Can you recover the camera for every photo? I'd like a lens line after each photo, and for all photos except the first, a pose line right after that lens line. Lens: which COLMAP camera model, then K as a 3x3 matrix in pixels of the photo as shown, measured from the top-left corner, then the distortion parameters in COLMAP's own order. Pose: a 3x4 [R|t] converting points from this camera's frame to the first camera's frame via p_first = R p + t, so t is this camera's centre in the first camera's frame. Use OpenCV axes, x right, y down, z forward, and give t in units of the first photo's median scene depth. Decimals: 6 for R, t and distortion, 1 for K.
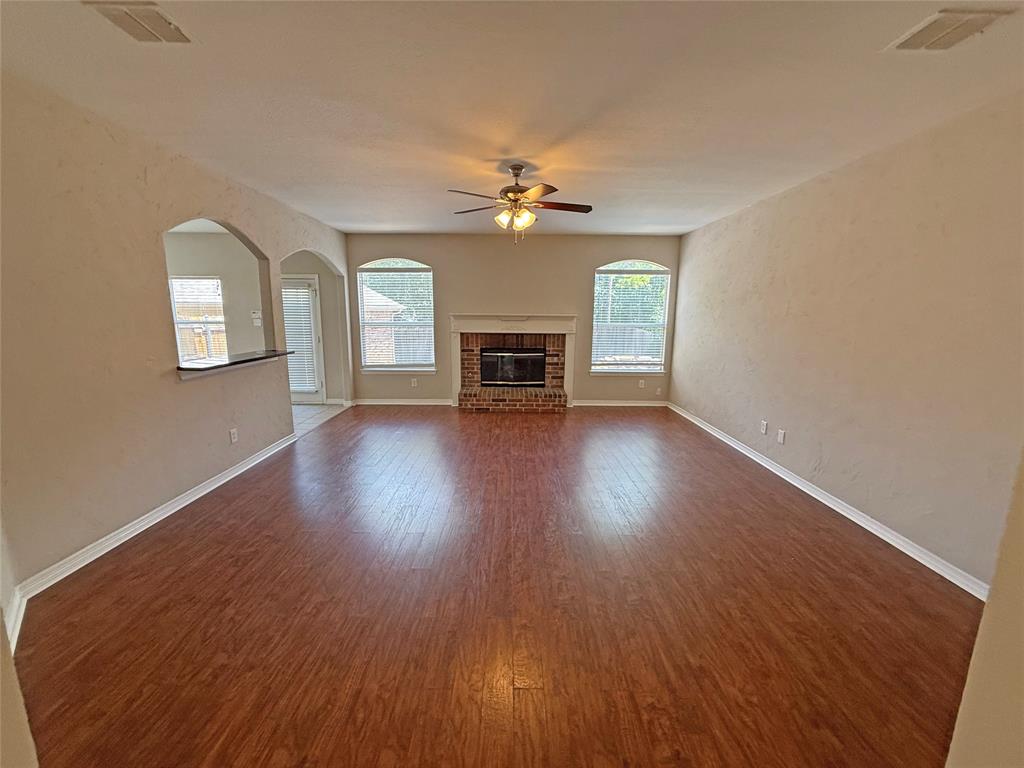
lens RADIAL K [[407.7, 0, 512.0], [0, 407.7, 384.0], [0, 0, 1]] dist [0.001661, 0.000218]
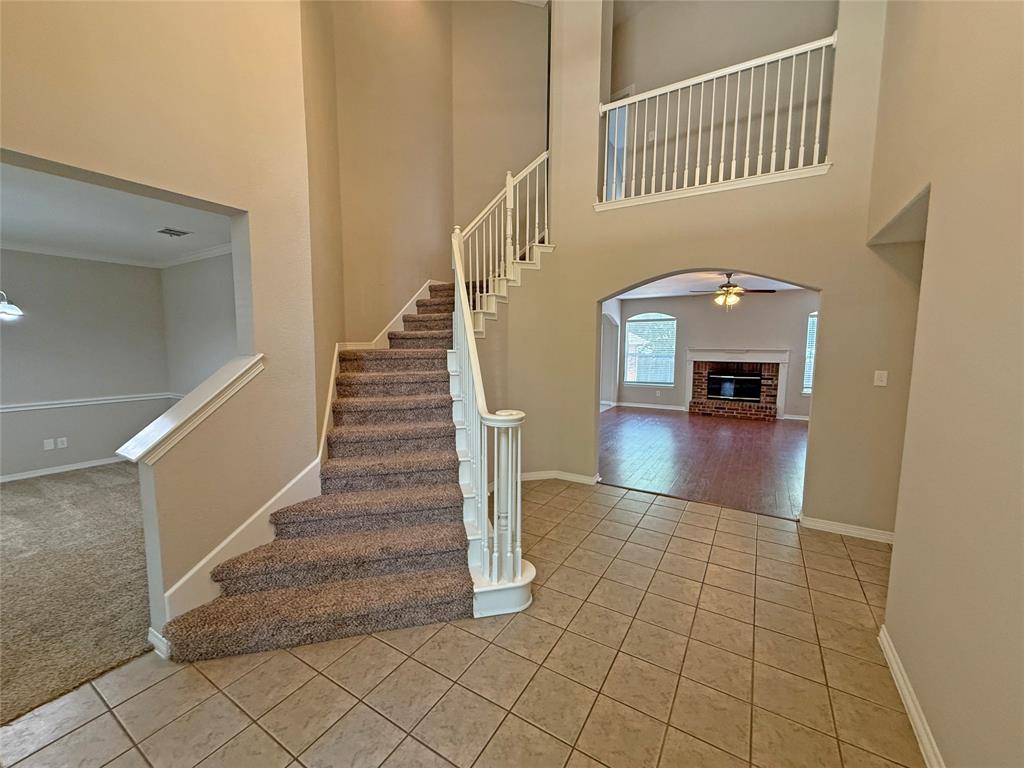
lens RADIAL K [[407.7, 0, 512.0], [0, 407.7, 384.0], [0, 0, 1]] dist [0.001661, 0.000218]
pose [[0.851442, 0.046140, -0.522415, 0.087355], [-0.086620, 0.994814, -0.053312, 0.091448], [0.517246, 0.090644, 0.851023, -0.579813]]
